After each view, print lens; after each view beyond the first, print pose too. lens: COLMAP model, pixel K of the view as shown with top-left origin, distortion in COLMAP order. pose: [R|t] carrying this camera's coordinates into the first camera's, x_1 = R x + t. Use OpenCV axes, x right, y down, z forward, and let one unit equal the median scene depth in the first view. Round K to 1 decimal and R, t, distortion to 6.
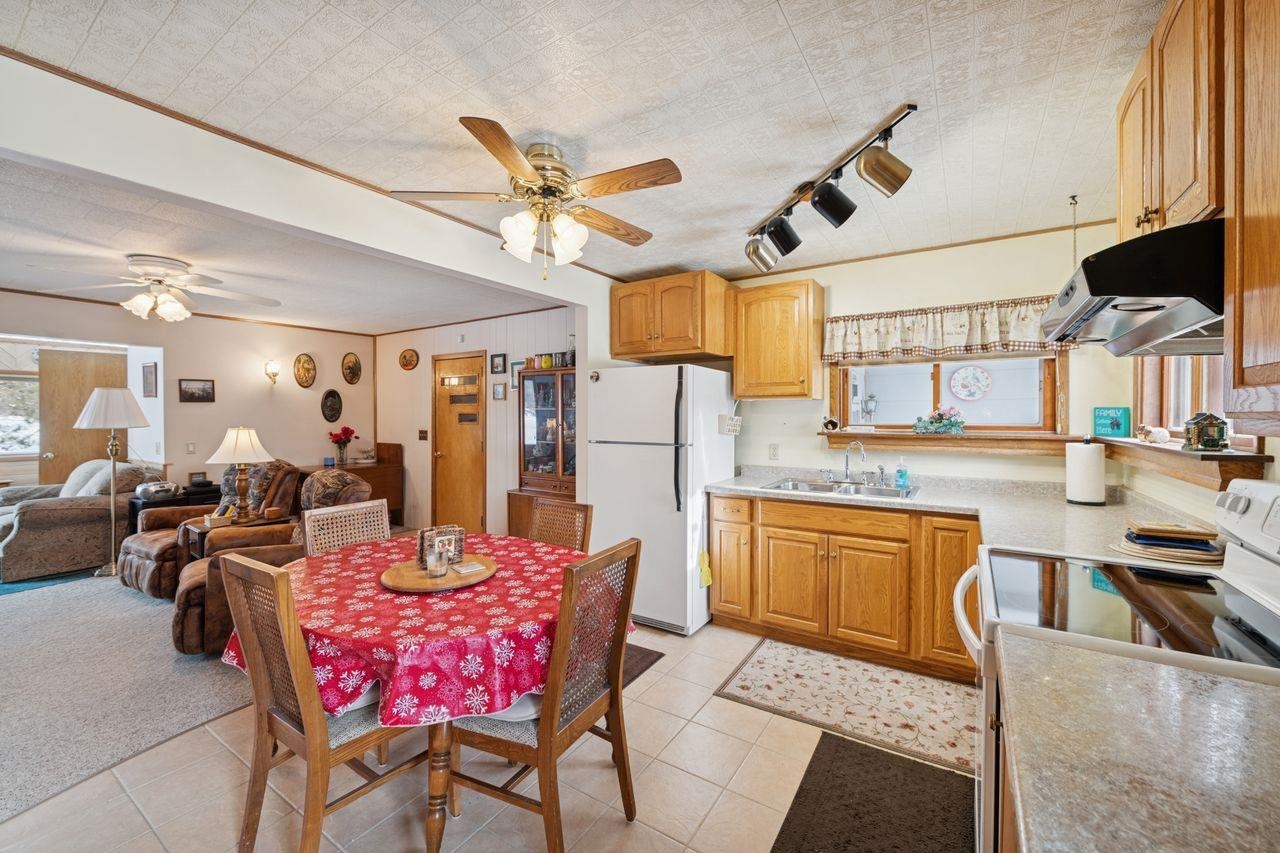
lens RADIAL K [[506.6, 0, 639.6], [0, 506.6, 416.4], [0, 0, 1]] dist [-0.001699, -0.000637]
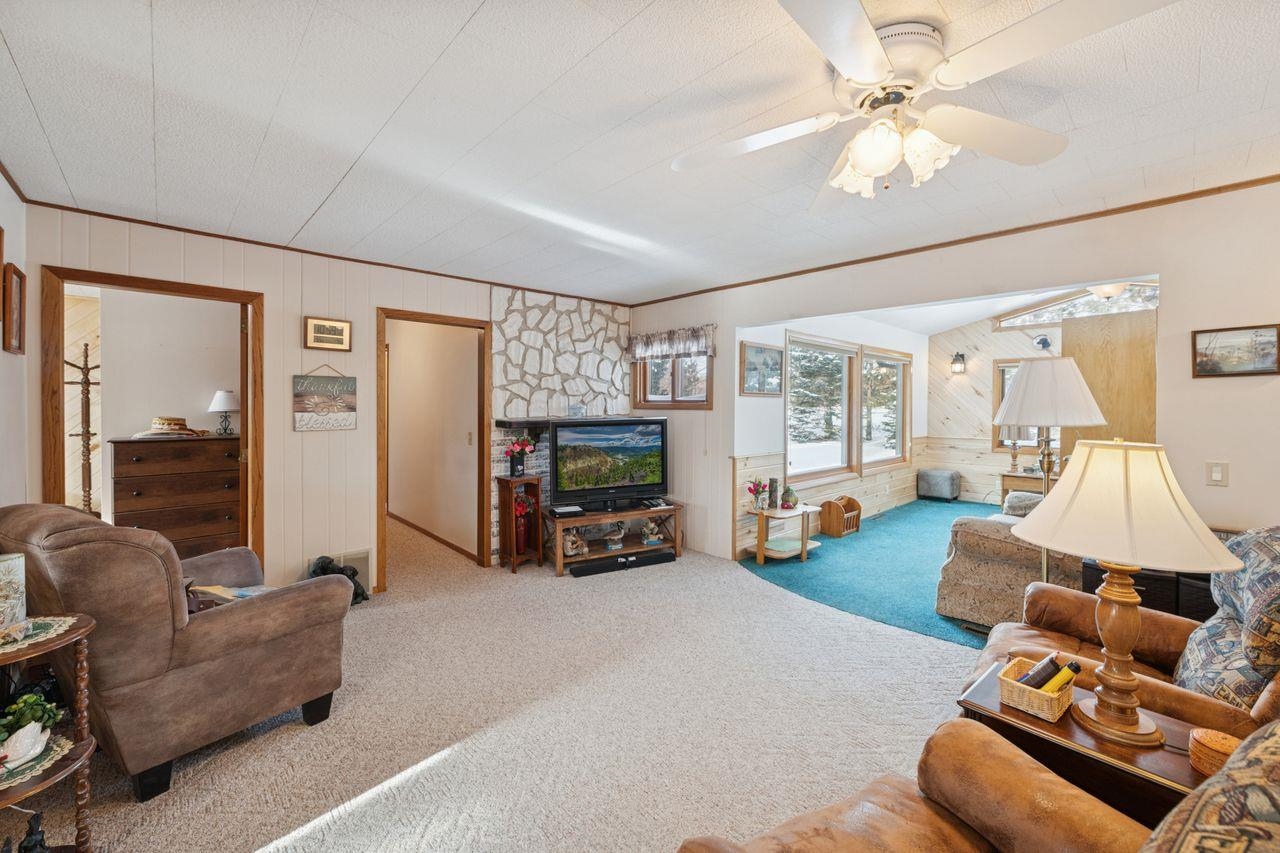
lens RADIAL K [[506.0, 0, 640.9], [0, 506.0, 411.5], [0, 0, 1]] dist [0.000730, -0.004930]
pose [[-0.238163, 0.012997, -0.971138, -0.495756], [-0.007918, 0.999851, 0.015323, 0.001618], [0.971193, 0.011339, -0.238025, 0.959854]]
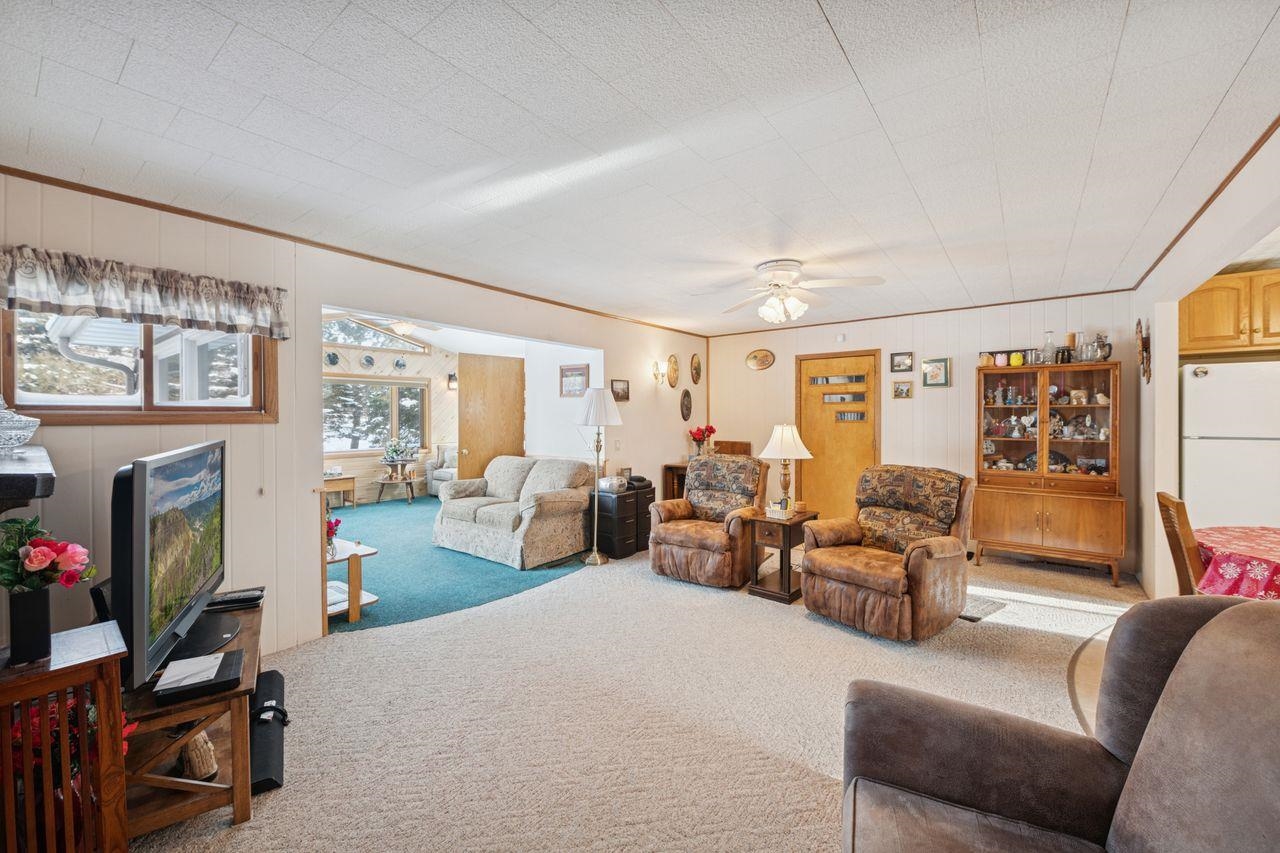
lens RADIAL K [[506.6, 0, 639.6], [0, 506.6, 416.4], [0, 0, 1]] dist [-0.001699, -0.000637]
pose [[0.997102, -0.002169, -0.076042, -1.239612], [0.001969, 0.999994, -0.002712, 0.009747], [0.076047, 0.002555, 0.997101, -0.078411]]
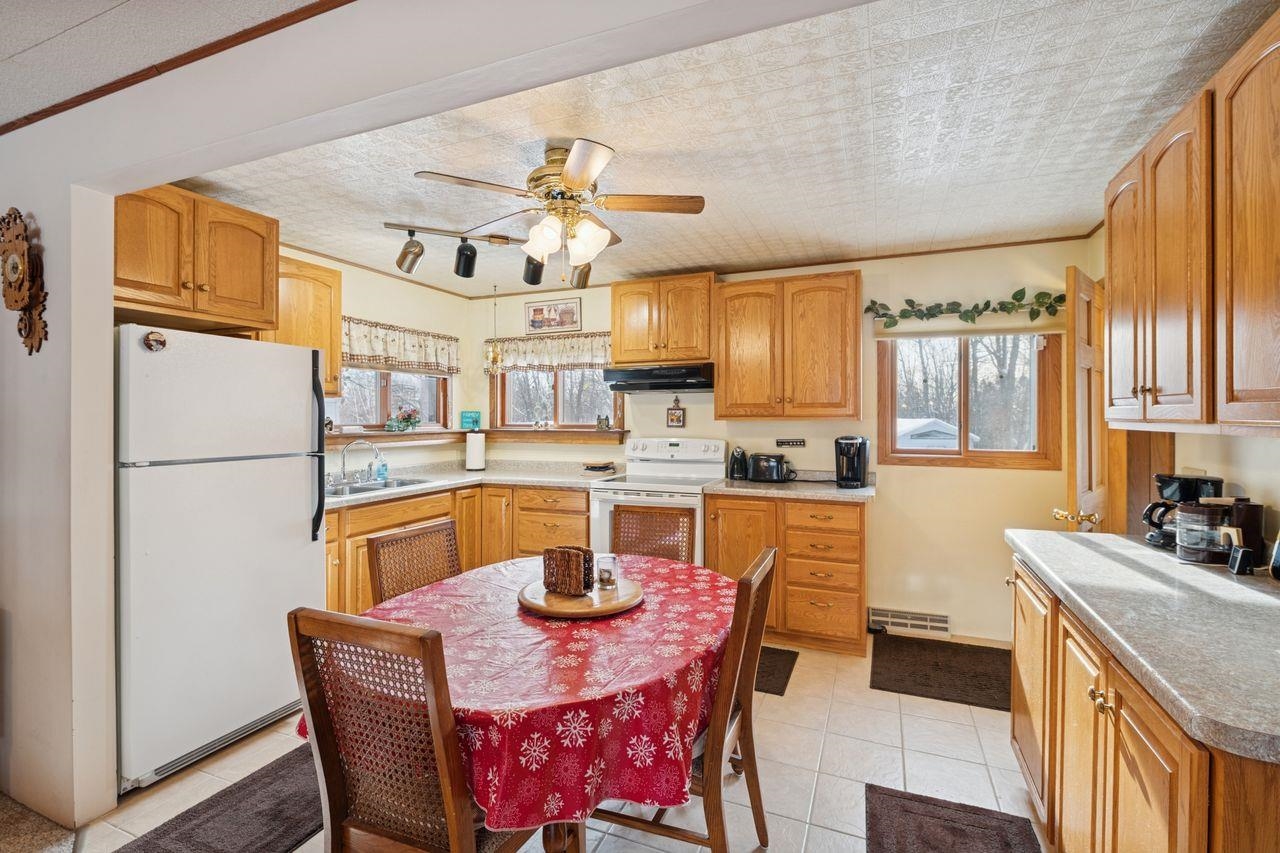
lens RADIAL K [[574.3, 0, 638.8], [0, 574.3, 417.0], [0, 0, 1]] dist [0.000786, -0.000093]
pose [[-0.175995, 0.001459, 0.984390, -0.864494], [0.002171, 0.999997, -0.001094, 0.003402], [-0.984389, 0.001945, -0.175997, 0.676506]]
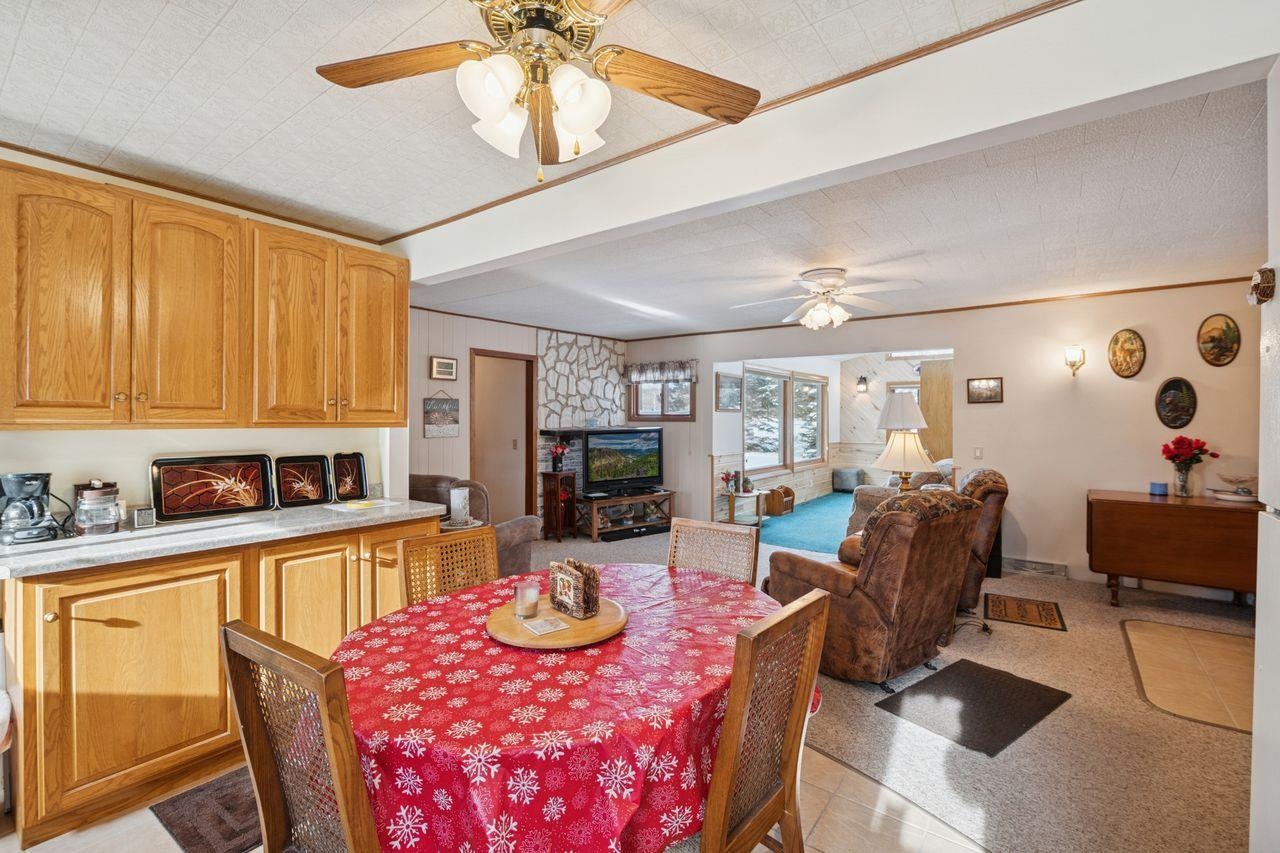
lens RADIAL K [[561.7, 0, 641.4], [0, 561.7, 422.3], [0, 0, 1]] dist [-0.001314, -0.000233]
pose [[-0.065037, 0.010144, -0.997831, 0.283302], [-0.005040, 0.999932, 0.010494, -0.001407], [0.997870, 0.005712, -0.064982, 0.740288]]
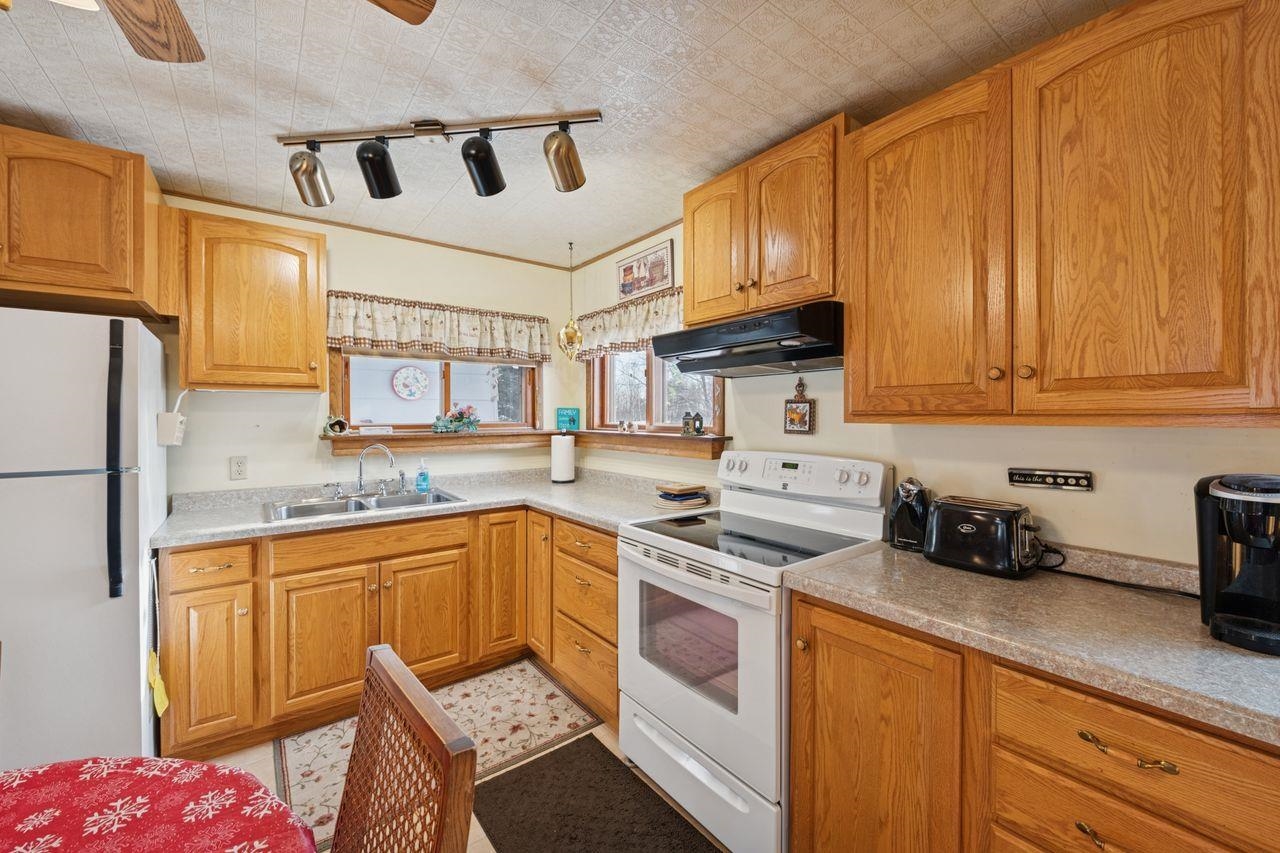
lens RADIAL K [[506.6, 0, 639.6], [0, 506.6, 416.4], [0, 0, 1]] dist [-0.001699, -0.000637]
pose [[0.338410, -0.003968, 0.940990, -0.228838], [0.003559, 0.999989, 0.002937, 0.000796], [-0.940992, 0.002355, 0.338420, 0.314499]]
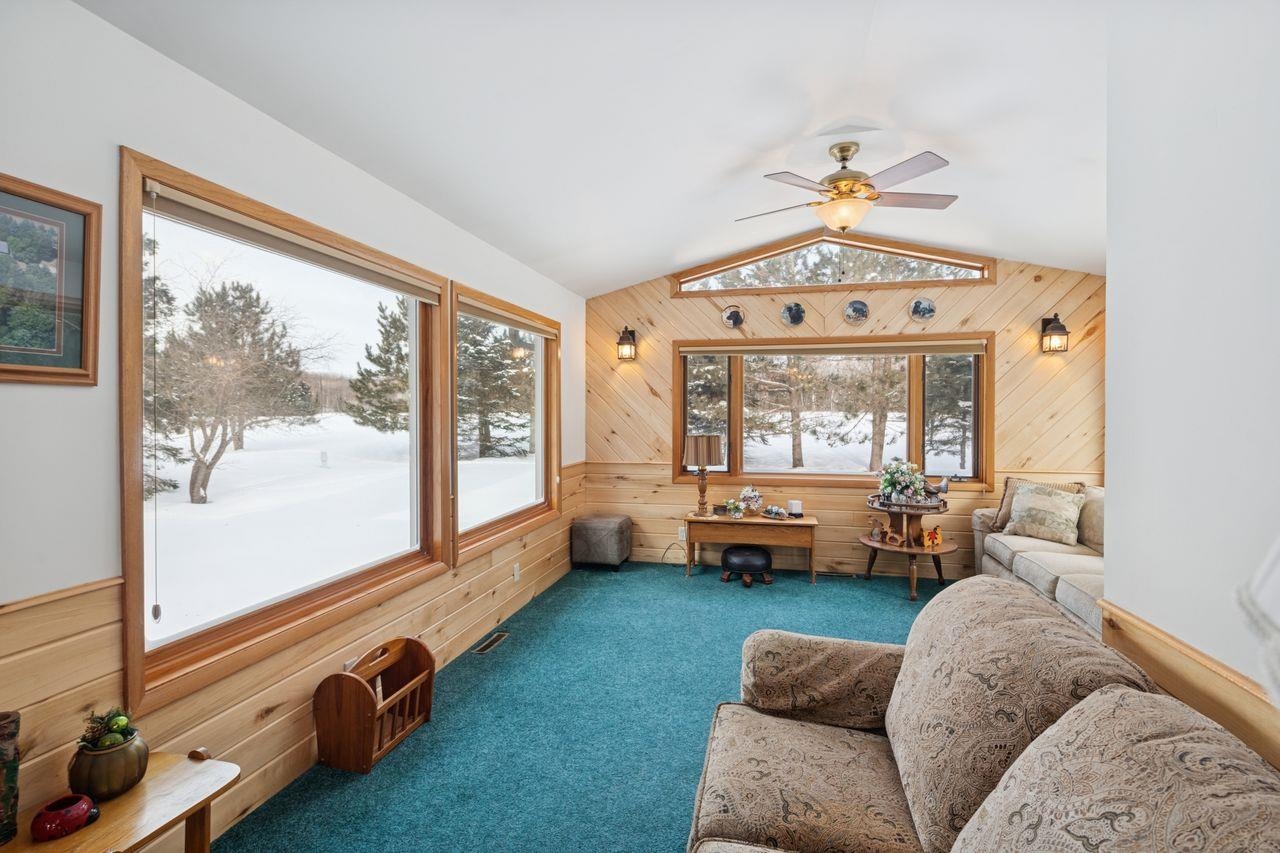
lens RADIAL K [[591.7, 0, 644.6], [0, 591.7, 418.1], [0, 0, 1]] dist [-0.000879, -0.000303]
pose [[0.349152, 0.011497, -0.936996, -1.497873], [-0.004466, 0.999934, 0.010605, -0.001416], [0.937056, 0.000482, 0.349180, 1.276690]]
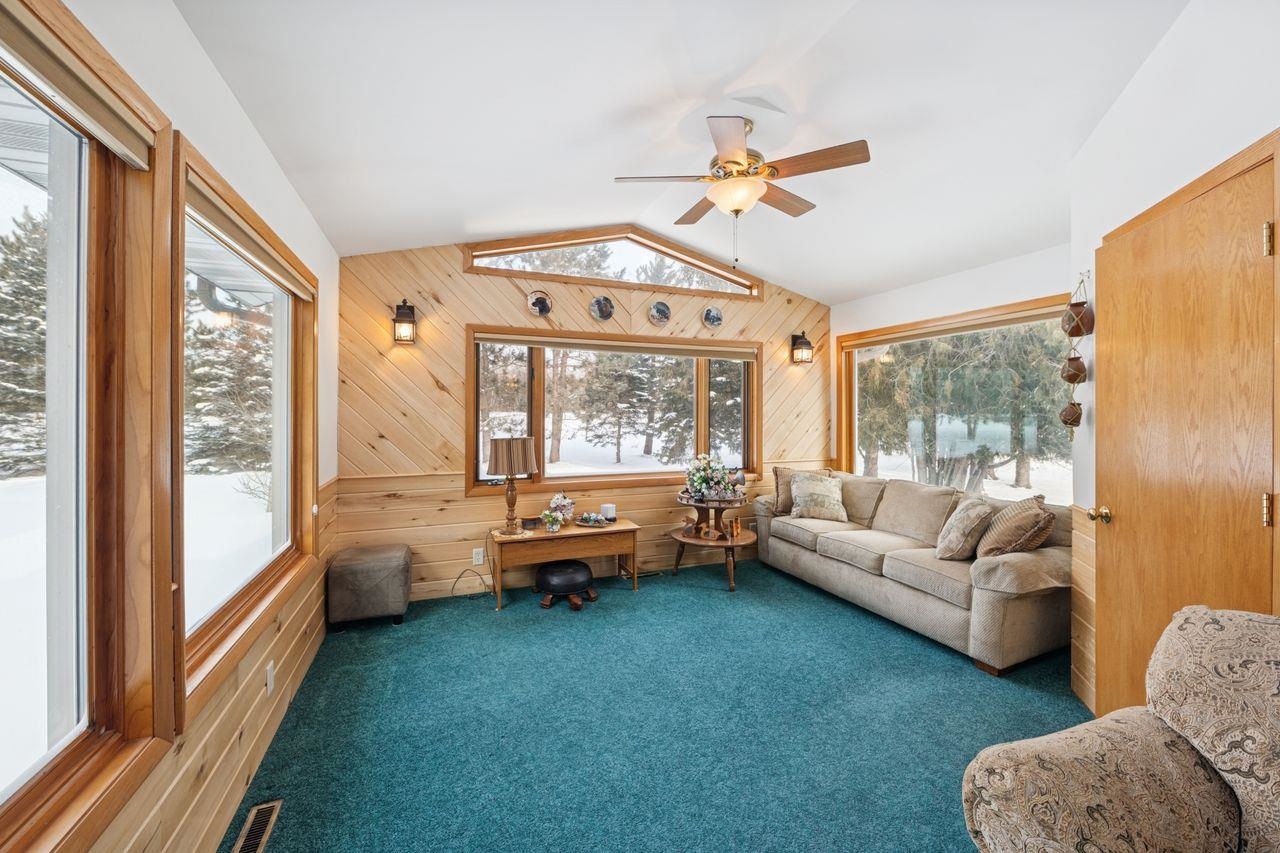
lens RADIAL K [[506.0, 0, 640.9], [0, 506.0, 411.5], [0, 0, 1]] dist [0.000730, -0.004930]
pose [[0.819620, 0.003612, -0.572896, -2.047706], [-0.006962, 0.999969, -0.003656, 0.003111], [0.572865, 0.006985, 0.819620, 1.199662]]
